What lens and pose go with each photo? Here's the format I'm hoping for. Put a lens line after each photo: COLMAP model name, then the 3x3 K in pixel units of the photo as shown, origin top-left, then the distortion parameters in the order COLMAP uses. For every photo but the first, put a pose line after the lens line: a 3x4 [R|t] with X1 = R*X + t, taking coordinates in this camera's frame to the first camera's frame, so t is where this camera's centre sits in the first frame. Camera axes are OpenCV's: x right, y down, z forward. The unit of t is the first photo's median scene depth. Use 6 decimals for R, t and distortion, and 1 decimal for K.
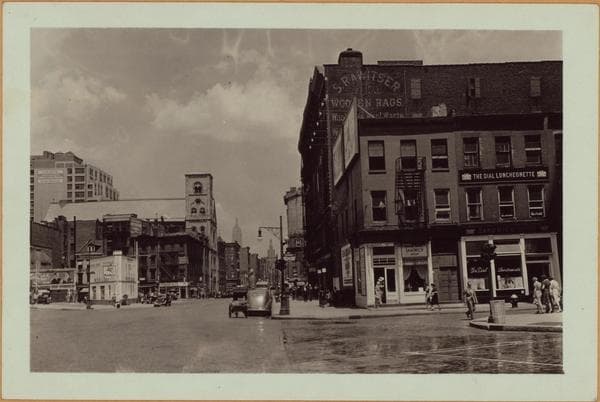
lens RADIAL K [[686.3, 0, 304.0], [0, 686.3, 217.1], [0, 0, 1]] dist [0.051993, 0.000000]
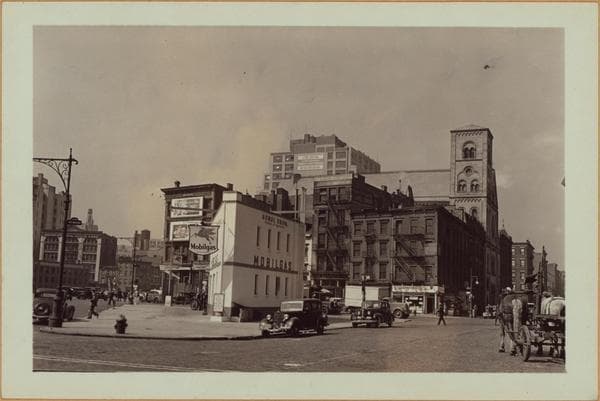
lens RADIAL K [[686.3, 0, 316.9], [0, 686.3, 211.1], [0, 0, 1]] dist [0.051993, 0.000000]
pose [[0.920971, 0.014704, -0.389354, -0.028311], [-0.024822, 0.999472, -0.020969, 0.035018], [0.388840, 0.028976, 0.920850, 0.324484]]
